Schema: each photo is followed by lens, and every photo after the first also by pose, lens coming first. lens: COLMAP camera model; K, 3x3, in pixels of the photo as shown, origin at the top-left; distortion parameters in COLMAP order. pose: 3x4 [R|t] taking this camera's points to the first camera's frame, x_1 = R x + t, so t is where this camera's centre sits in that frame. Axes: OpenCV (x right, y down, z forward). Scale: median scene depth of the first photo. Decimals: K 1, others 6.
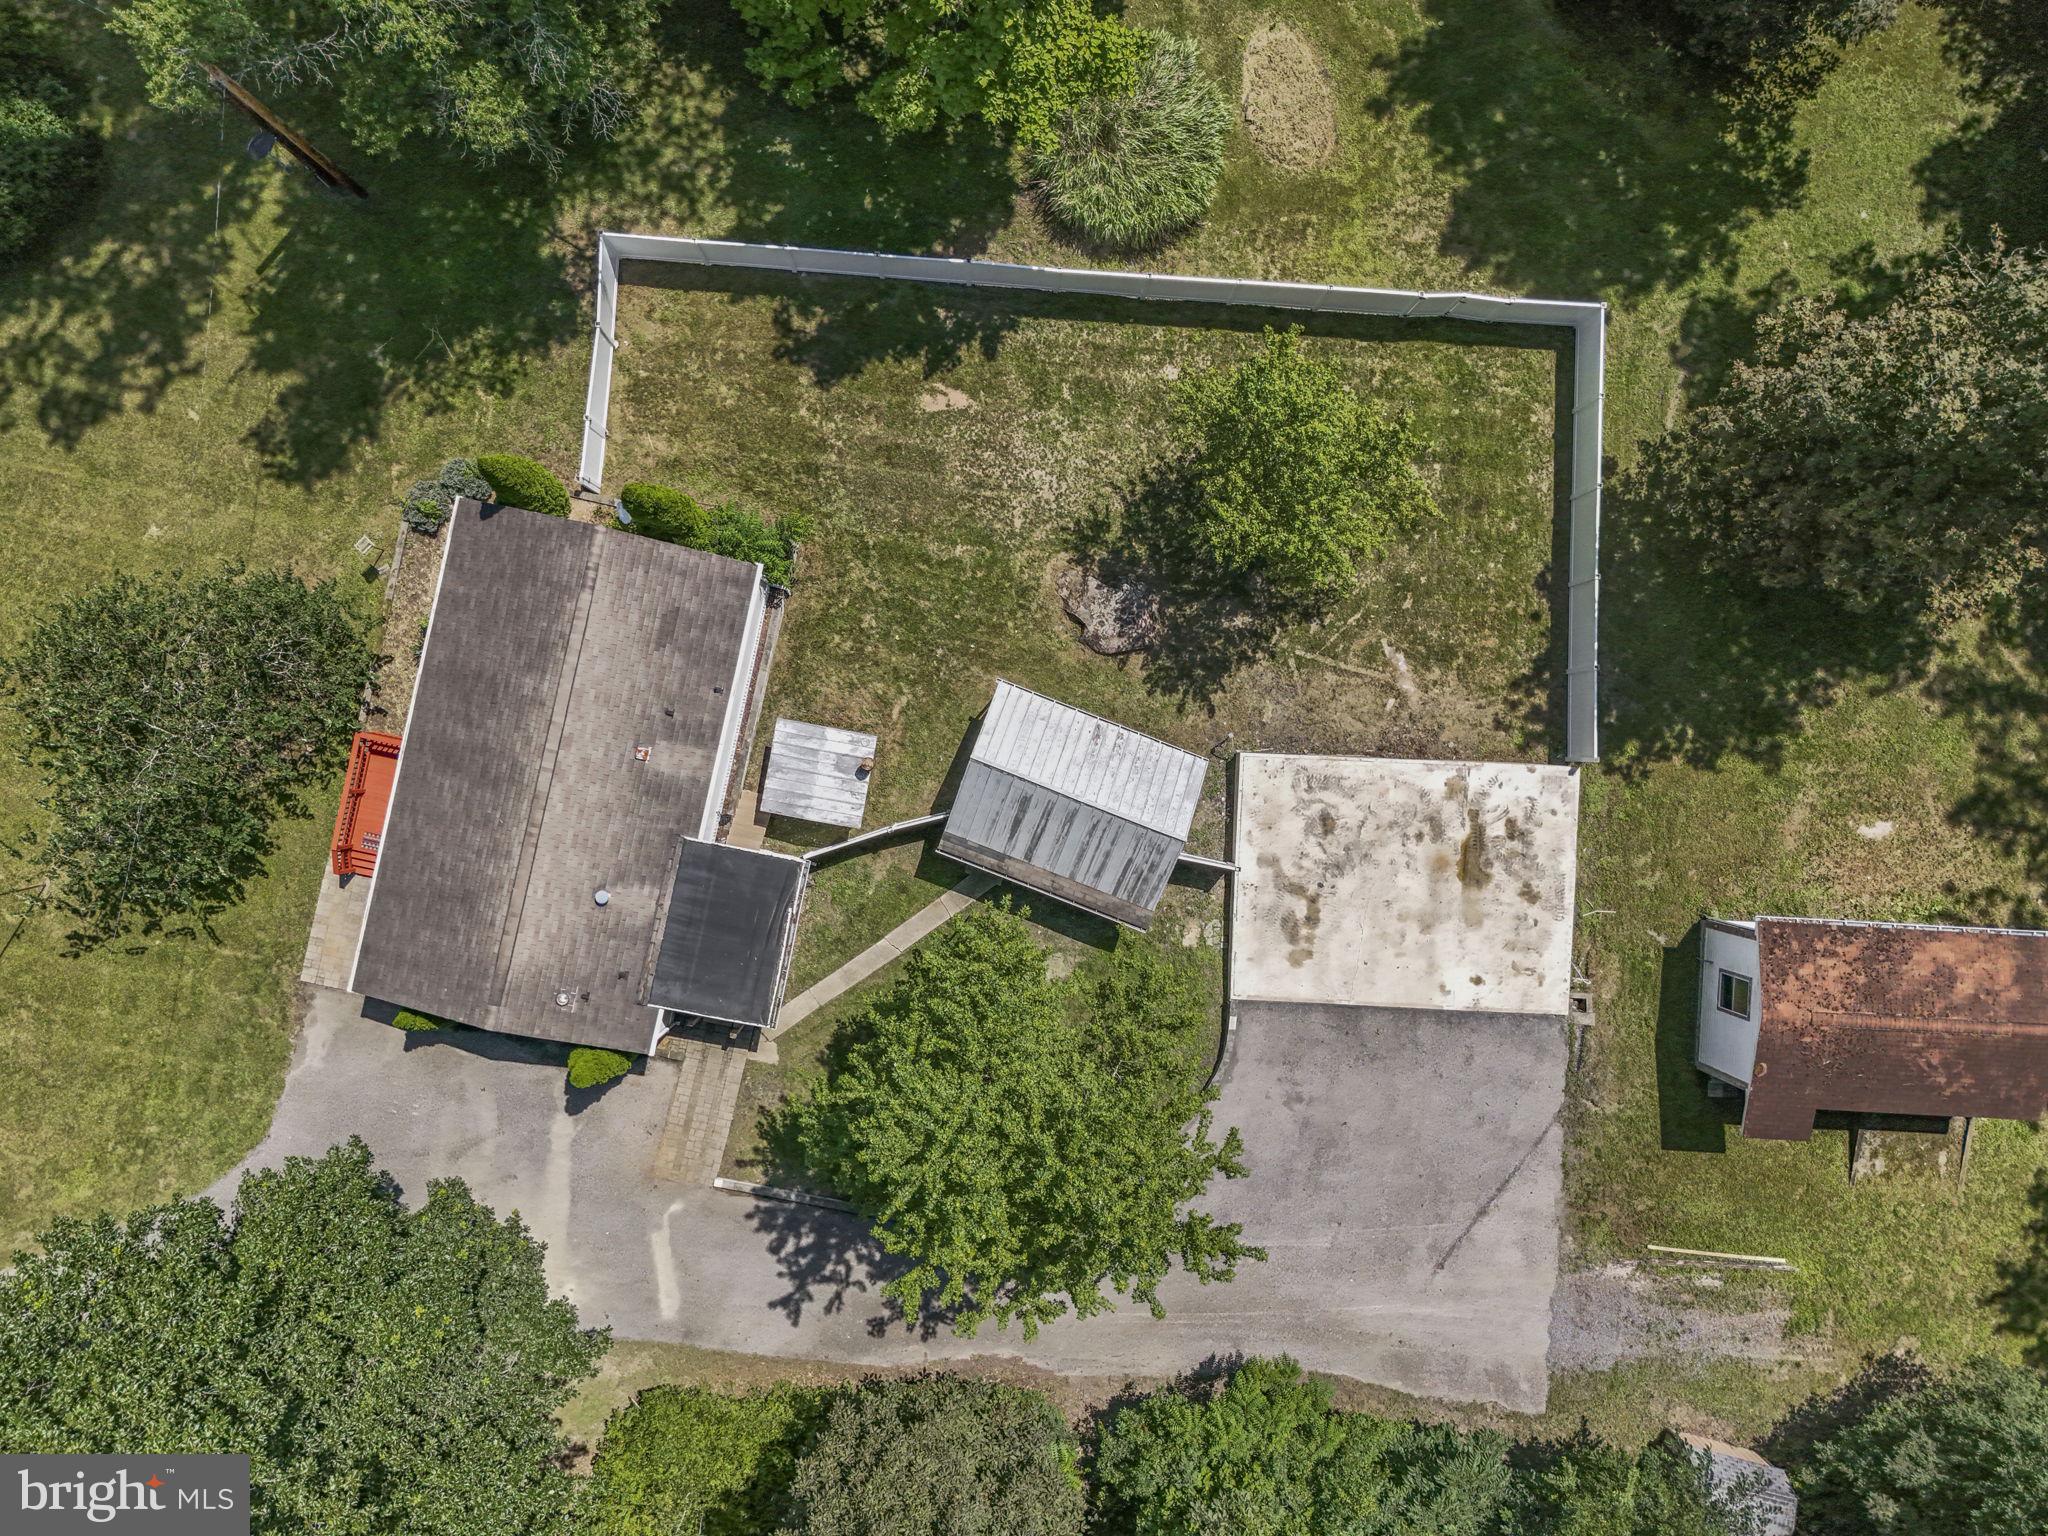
lens RADIAL K [[1505.5, 0, 1014.8], [0, 1505.5, 765.2], [0, 0, 1]] dist [0.057262, -0.038519]
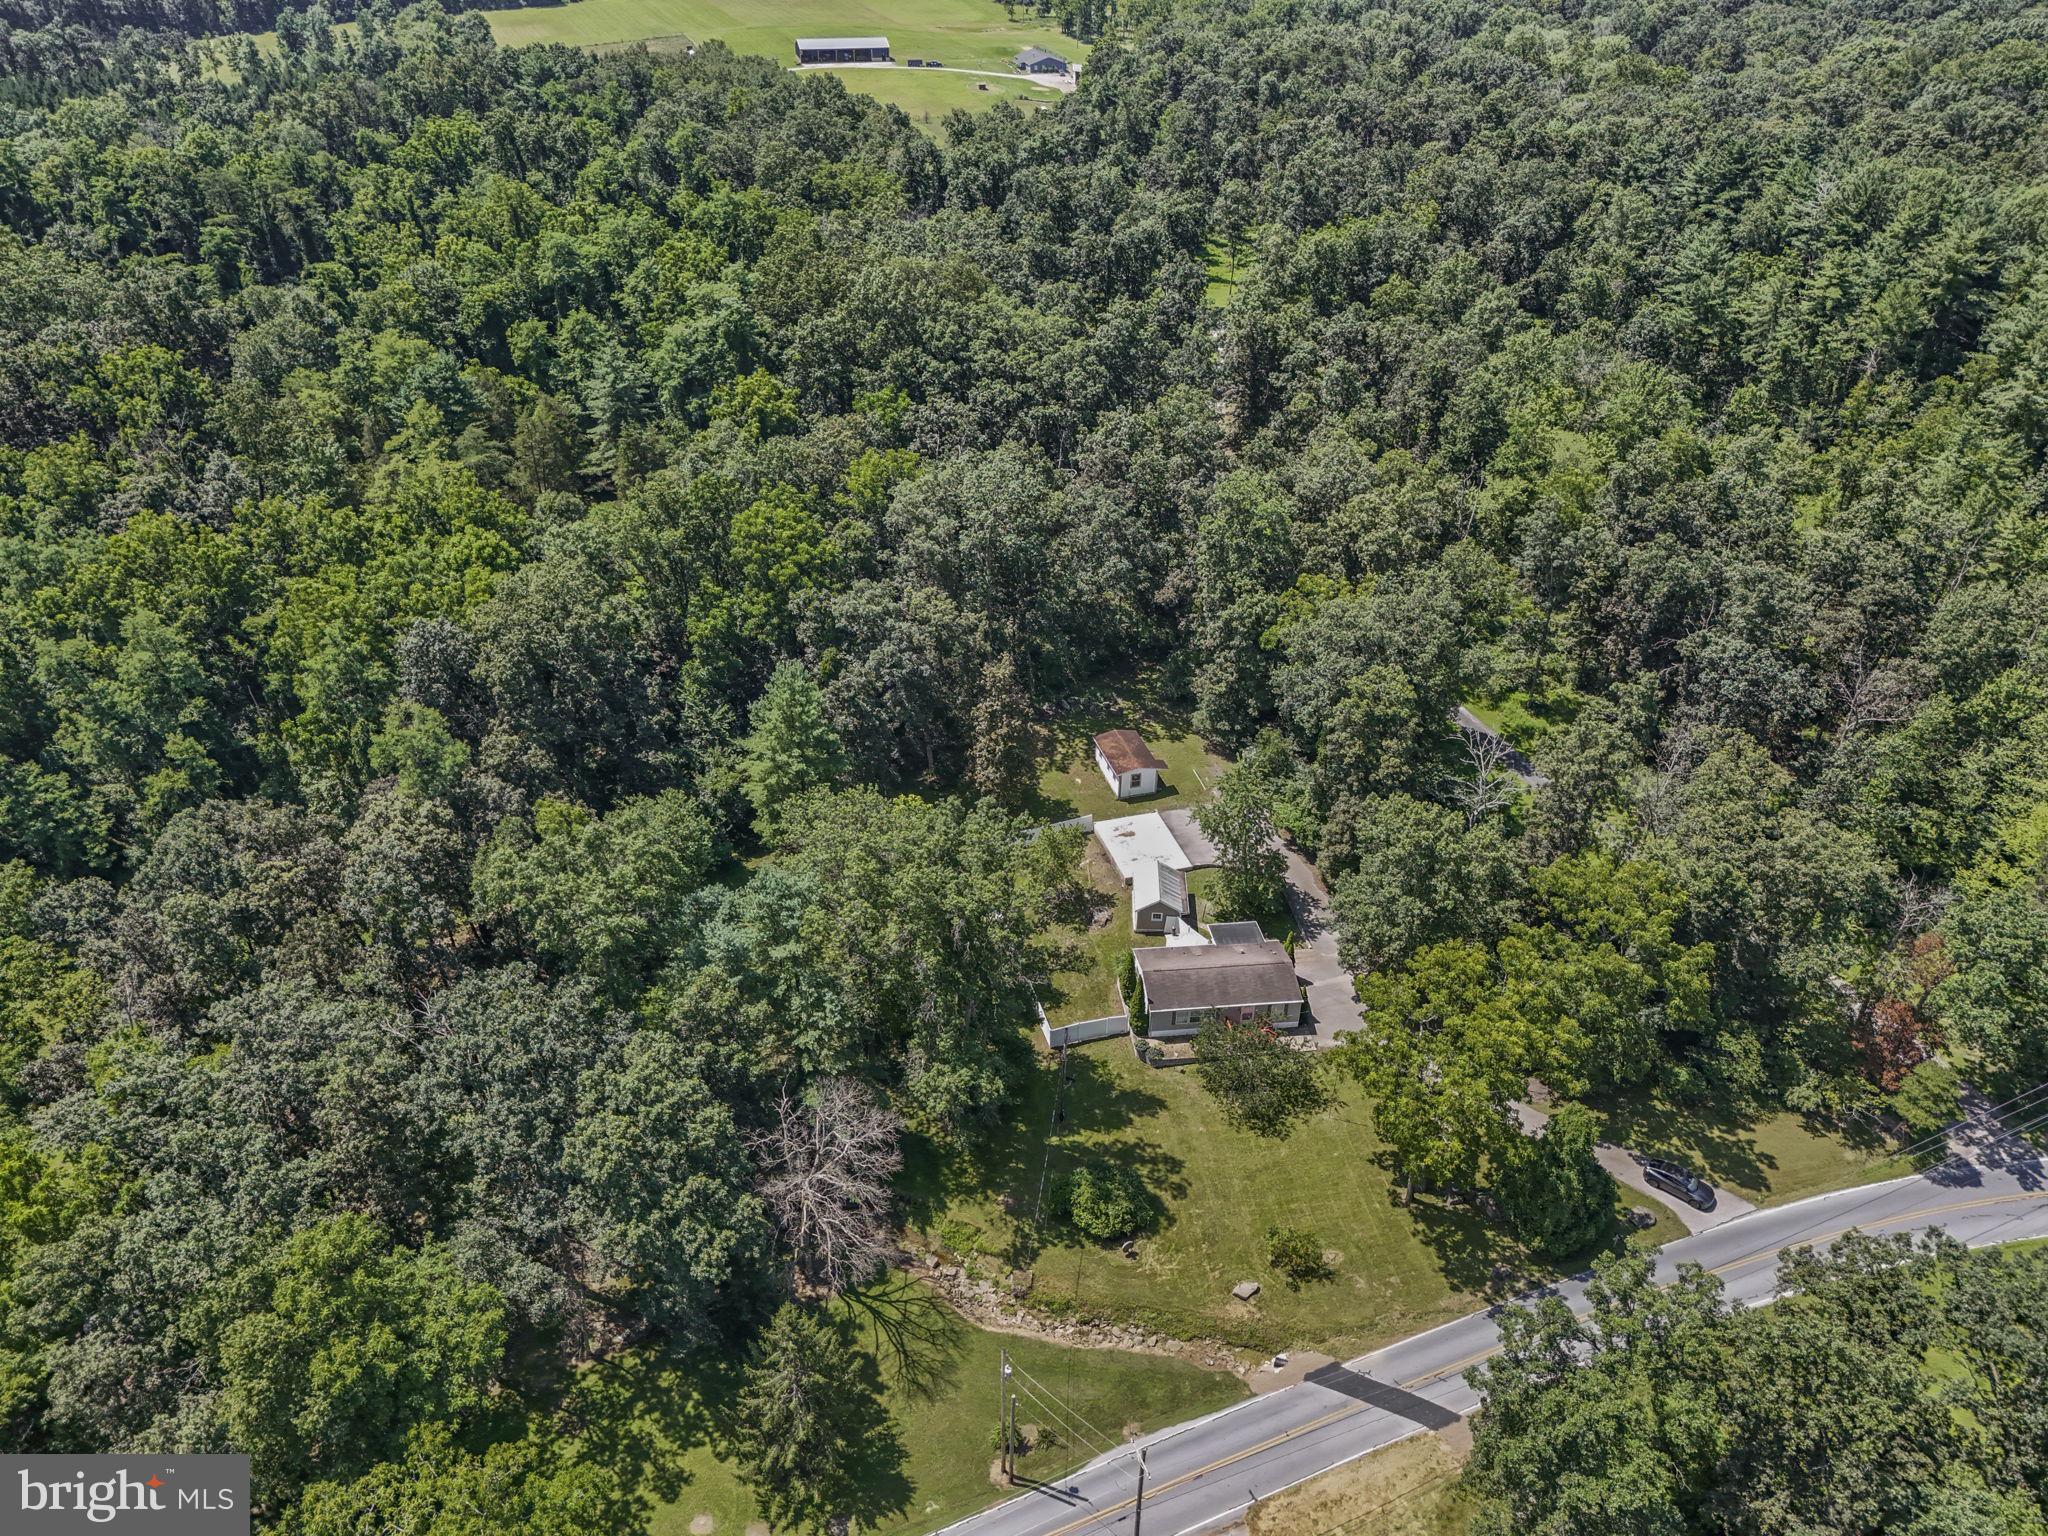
lens RADIAL K [[1505.5, 0, 1014.8], [0, 1505.5, 765.2], [0, 0, 1]] dist [0.057262, -0.038519]
pose [[-0.331476, -0.541307, 0.772730, -2.226956], [0.942889, -0.161472, 0.291356, -1.178464], [-0.032939, 0.825175, 0.563916, -1.100627]]
